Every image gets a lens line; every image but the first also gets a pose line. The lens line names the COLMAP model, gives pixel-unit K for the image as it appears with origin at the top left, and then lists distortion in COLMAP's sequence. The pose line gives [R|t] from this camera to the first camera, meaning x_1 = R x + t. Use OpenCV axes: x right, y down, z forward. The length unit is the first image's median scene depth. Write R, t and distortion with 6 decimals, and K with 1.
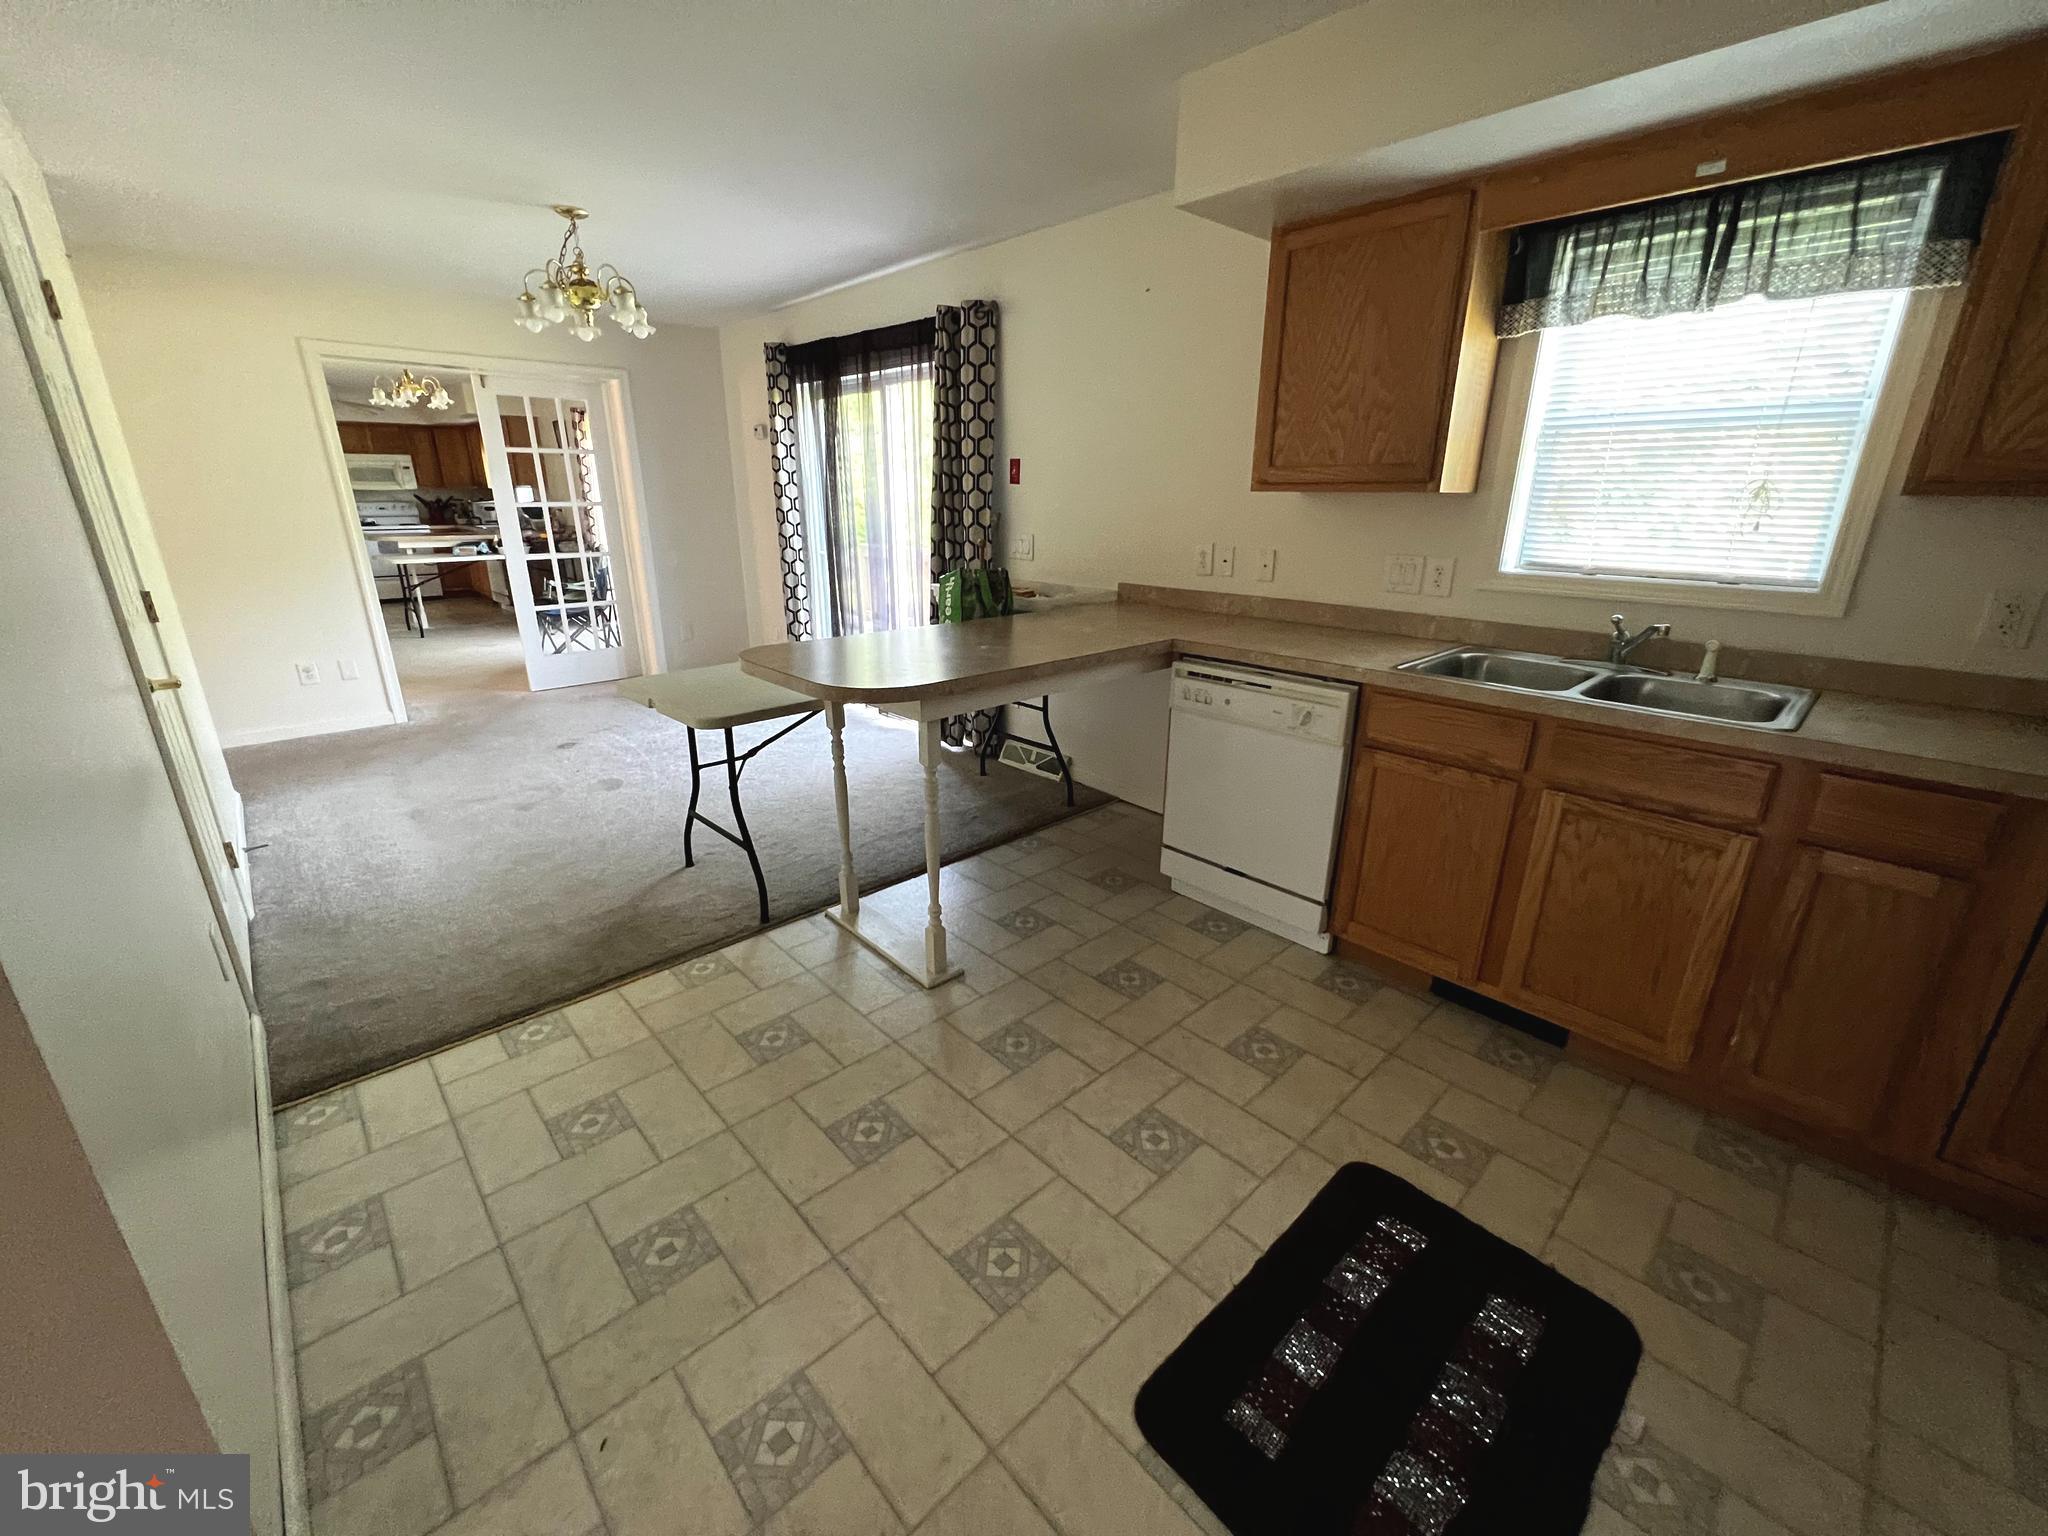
lens RADIAL K [[815.9, 0, 1052.7], [0, 815.9, 773.0], [0, 0, 1]] dist [-0.018102, 0.000195]
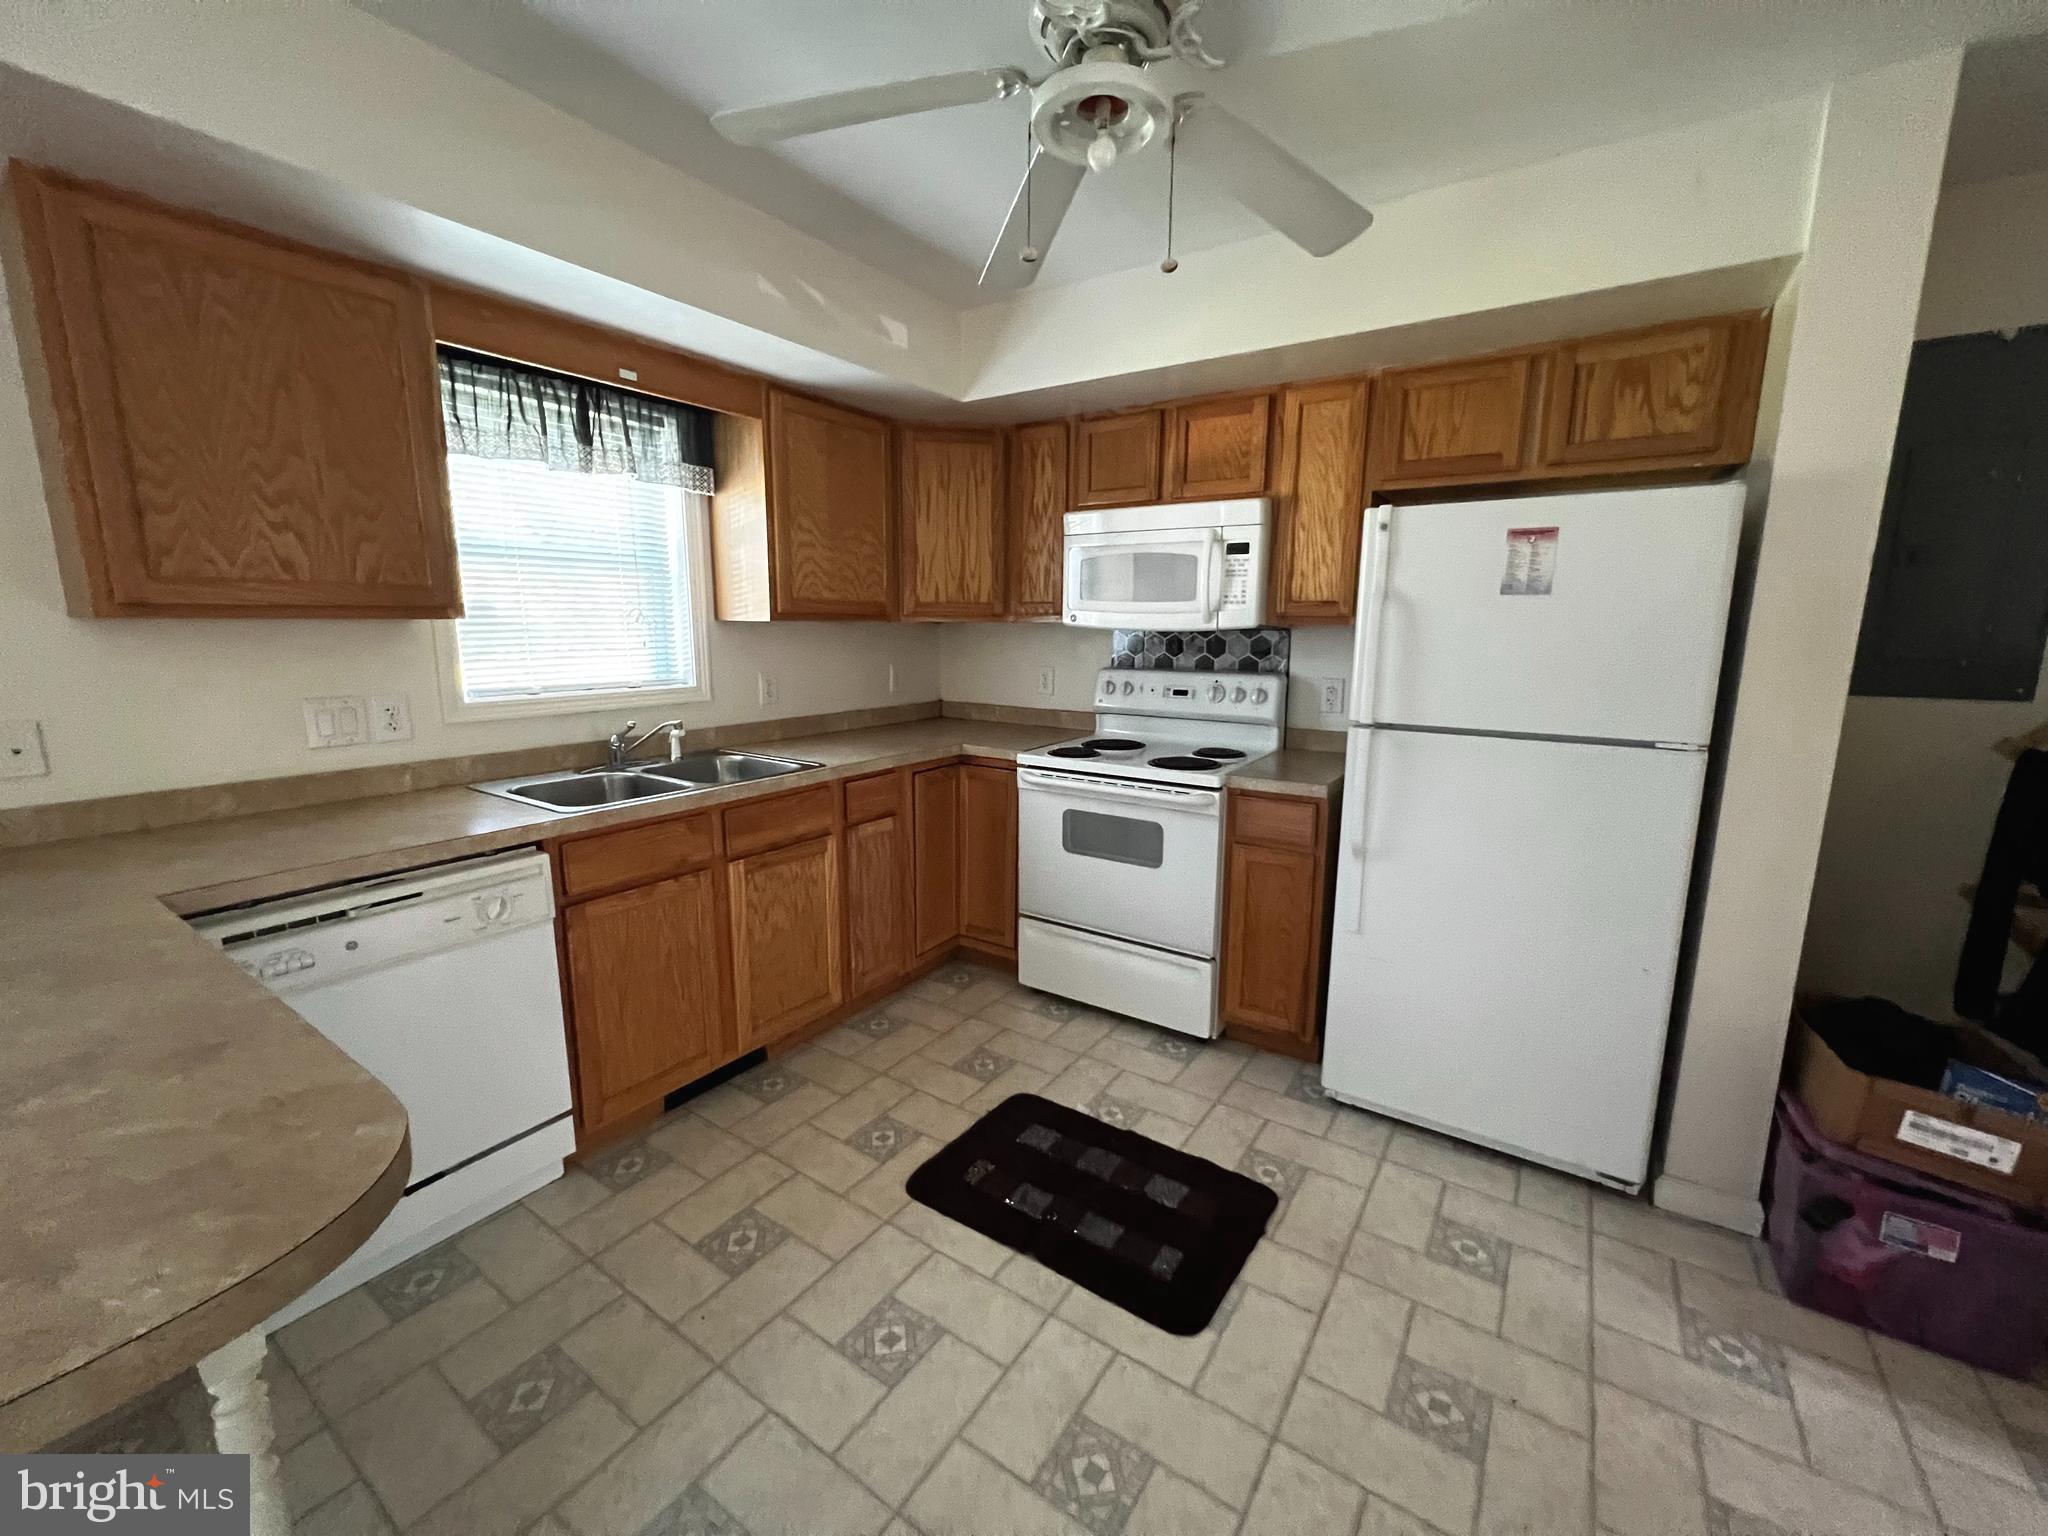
lens RADIAL K [[782.4, 0, 1027.2], [0, 782.4, 761.7], [0, 0, 1]] dist [0.000024, -0.000042]
pose [[-0.188470, -0.177813, 0.965848, -0.541211], [0.306868, 0.923566, 0.229909, -0.244004], [-0.932905, 0.339719, -0.119499, 0.671462]]
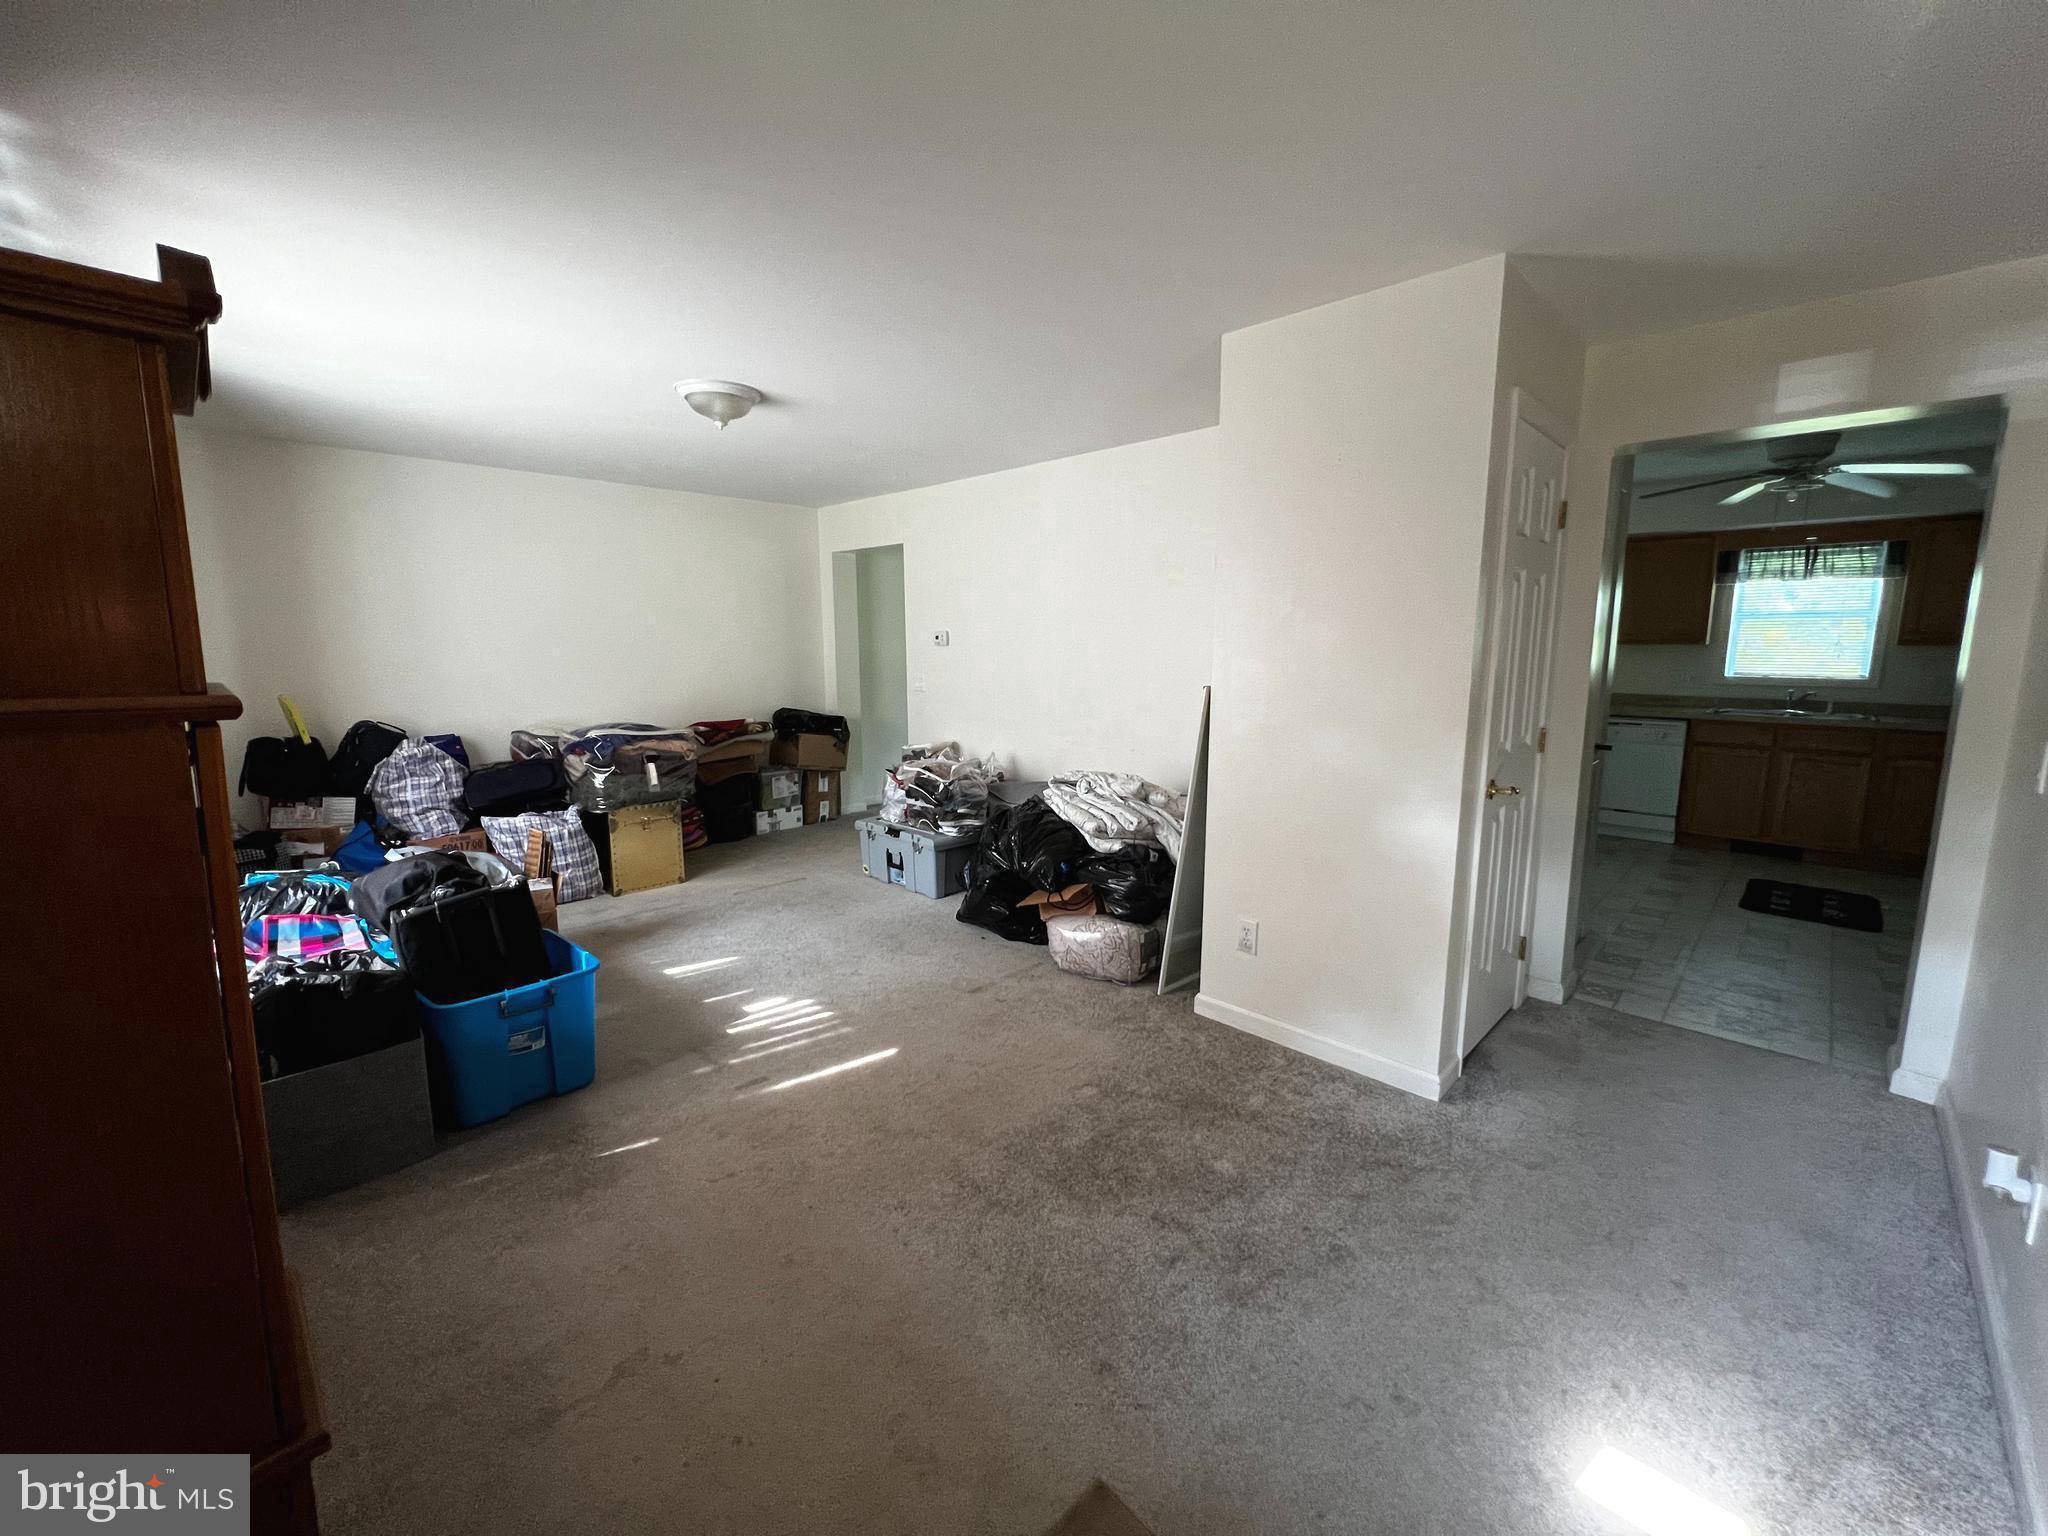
lens RADIAL K [[817.0, 0, 1024.0], [0, 817.0, 768.0], [0, 0, 1]] dist [0.001057, -0.013810]
pose [[0.999815, -0.006749, 0.018027, -1.868792], [0.010073, 0.981496, -0.191216, 0.536817], [-0.016403, 0.191362, 0.981382, -1.496398]]
